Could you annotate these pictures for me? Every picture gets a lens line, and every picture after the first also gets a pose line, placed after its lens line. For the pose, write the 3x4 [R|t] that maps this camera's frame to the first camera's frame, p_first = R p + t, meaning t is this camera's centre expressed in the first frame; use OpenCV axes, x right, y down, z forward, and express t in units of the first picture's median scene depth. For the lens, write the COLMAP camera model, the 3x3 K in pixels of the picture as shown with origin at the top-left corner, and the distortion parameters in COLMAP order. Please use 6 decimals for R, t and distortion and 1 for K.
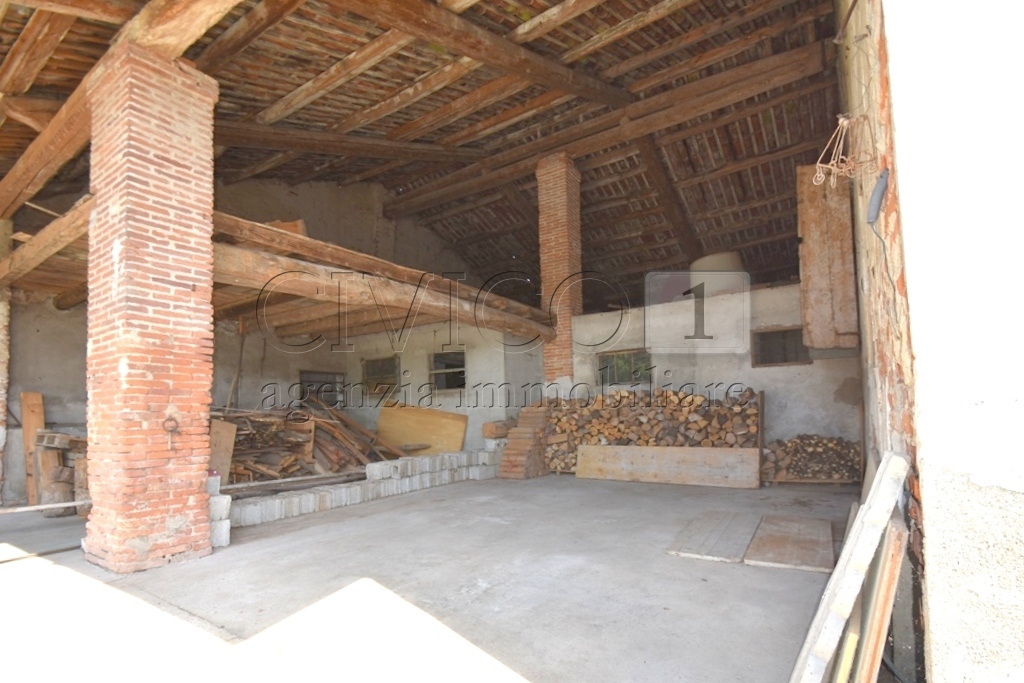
lens RADIAL K [[458.0, 0, 541.3], [0, 458.0, 388.3], [0, 0, 1]] dist [0.001747, -0.007110]
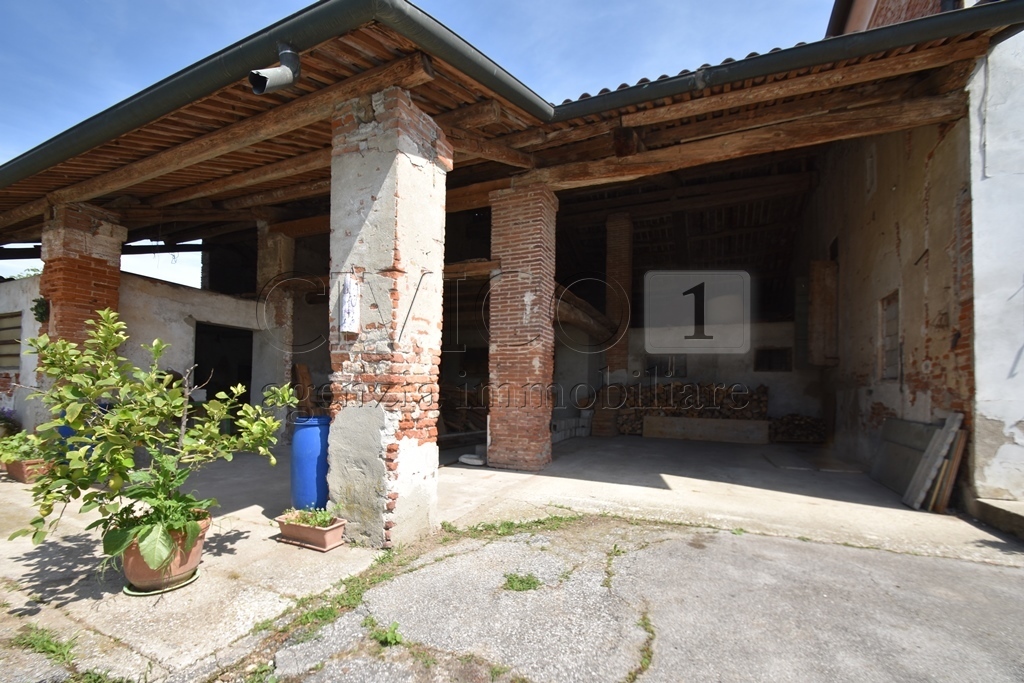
lens RADIAL K [[429.3, 0, 496.0], [0, 429.3, 382.7], [0, 0, 1]] dist [-0.001137, -0.000005]
pose [[0.986456, 0.046316, 0.157351, -0.701823], [-0.051564, 0.998236, 0.029432, -0.003312], [-0.155710, -0.037147, 0.987104, -0.362900]]
